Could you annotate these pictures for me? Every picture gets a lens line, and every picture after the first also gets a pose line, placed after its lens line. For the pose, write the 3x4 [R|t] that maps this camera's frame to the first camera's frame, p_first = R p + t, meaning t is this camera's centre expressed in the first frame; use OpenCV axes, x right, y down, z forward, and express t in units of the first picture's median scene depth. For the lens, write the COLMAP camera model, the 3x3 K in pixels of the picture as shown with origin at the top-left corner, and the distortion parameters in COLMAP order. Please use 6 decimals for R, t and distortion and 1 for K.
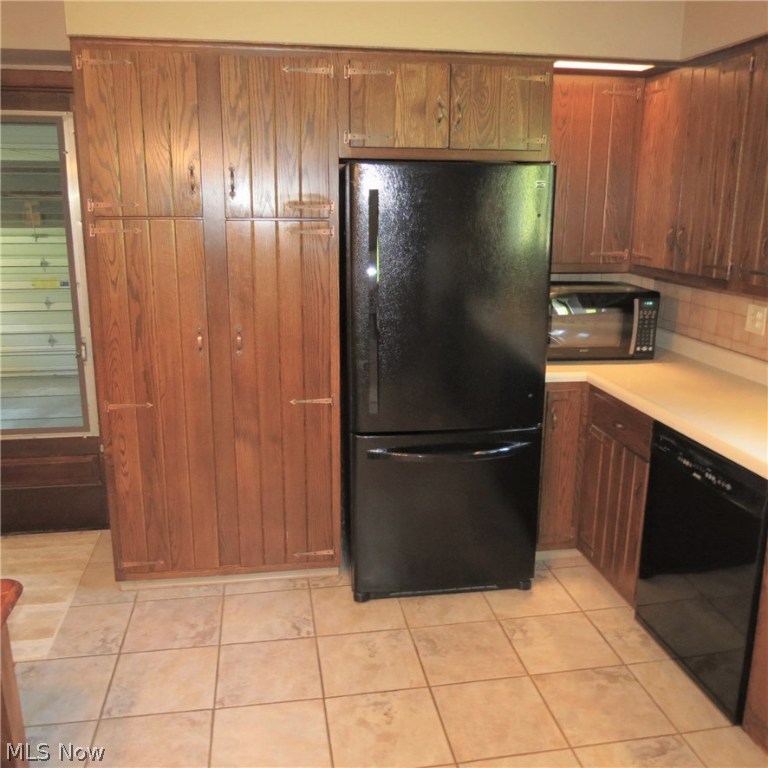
lens RADIAL K [[726.7, 0, 383.8], [0, 726.7, 387.4], [0, 0, 1]] dist [-0.038557, 0.018490]
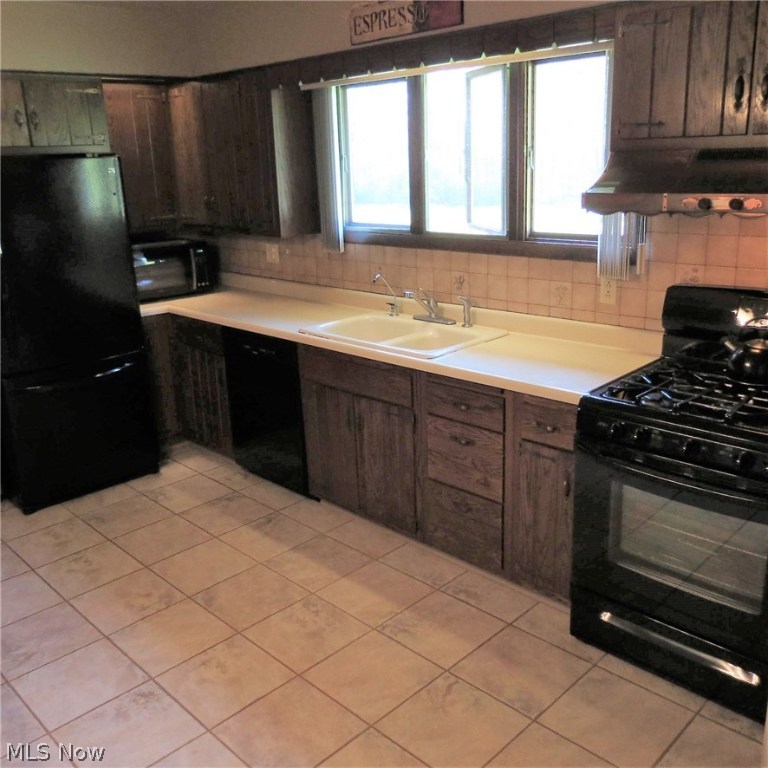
lens RADIAL K [[765.2, 0, 384.0], [0, 765.2, 384.0], [0, 0, 1]] dist [-0.023438, 0.018864]
pose [[0.815947, -0.197190, 0.543459, -0.210777], [0.176065, 0.980136, 0.091291, 0.068517], [-0.550665, 0.021195, 0.834457, -0.449263]]
